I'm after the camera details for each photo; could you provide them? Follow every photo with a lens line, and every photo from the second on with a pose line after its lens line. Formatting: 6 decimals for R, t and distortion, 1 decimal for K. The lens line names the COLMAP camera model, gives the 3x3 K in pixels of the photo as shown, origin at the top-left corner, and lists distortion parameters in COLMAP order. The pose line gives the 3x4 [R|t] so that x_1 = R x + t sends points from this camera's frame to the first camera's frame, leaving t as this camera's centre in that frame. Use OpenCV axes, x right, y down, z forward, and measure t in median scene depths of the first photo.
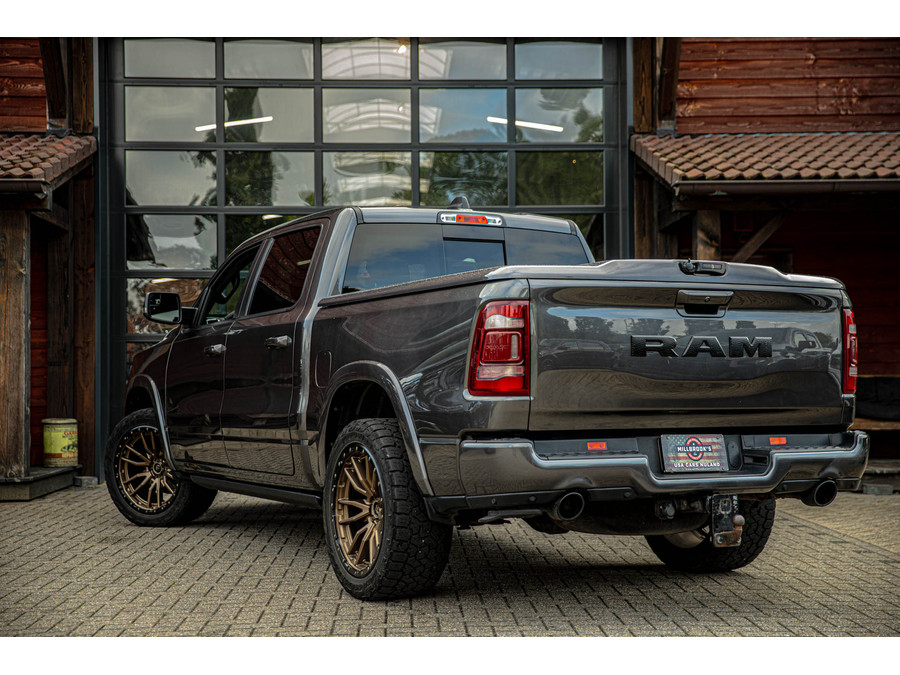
lens RADIAL K [[1451.0, 0, 450.9], [0, 1451.0, 334.6], [0, 0, 1]] dist [0.178492, 0.000000]
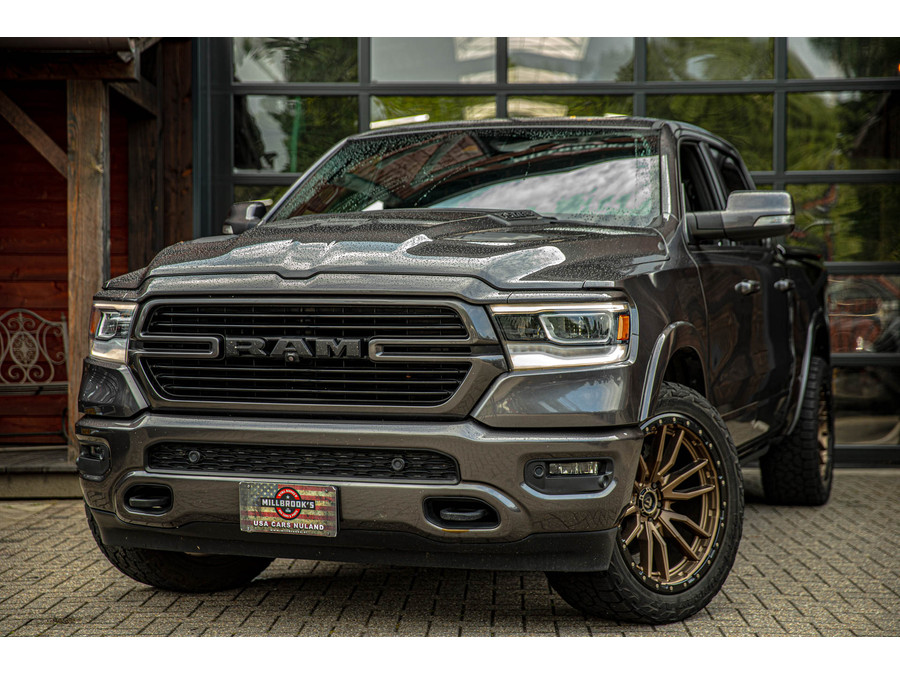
lens RADIAL K [[1728.3, 0, 428.7], [0, 1728.3, 338.2], [0, 0, 1]] dist [0.254742, 0.000000]
pose [[0.996994, 0.009332, -0.076917, -0.064518], [-0.006659, 0.999368, 0.034931, 0.006231], [0.077194, -0.034314, 0.996425, 0.169428]]
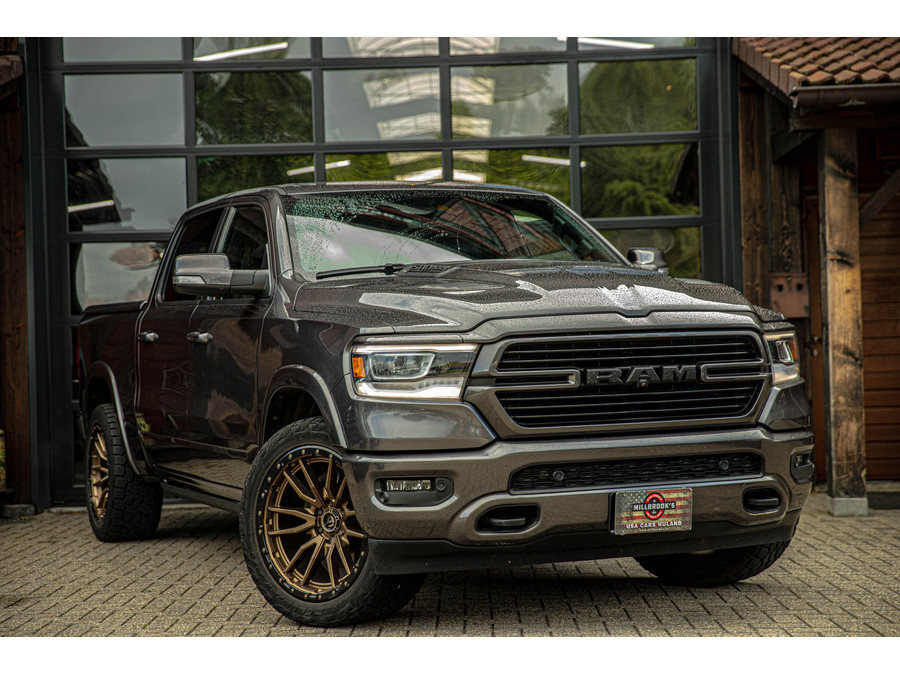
lens RADIAL K [[1728.3, 0, 450.8], [0, 1728.3, 339.5], [0, 0, 1]] dist [0.254742, 0.000000]
pose [[0.998586, -0.020895, -0.048881, 0.021168], [0.021598, 0.999670, 0.013913, 0.003348], [0.048574, -0.014949, 0.998708, 0.105298]]
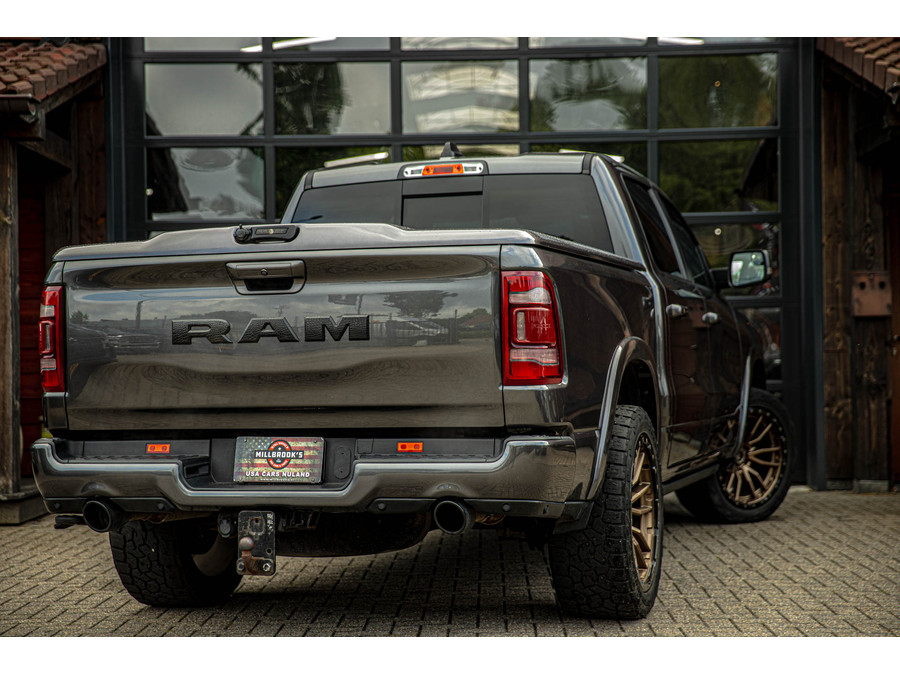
lens RADIAL K [[1728.3, 0, 447.2], [0, 1728.3, 336.9], [0, 0, 1]] dist [0.254742, 0.000000]
pose [[0.998212, -0.005995, -0.059473, -0.011983], [0.006949, 0.999850, 0.015842, 0.003443], [0.059369, -0.016227, 0.998104, 0.103932]]
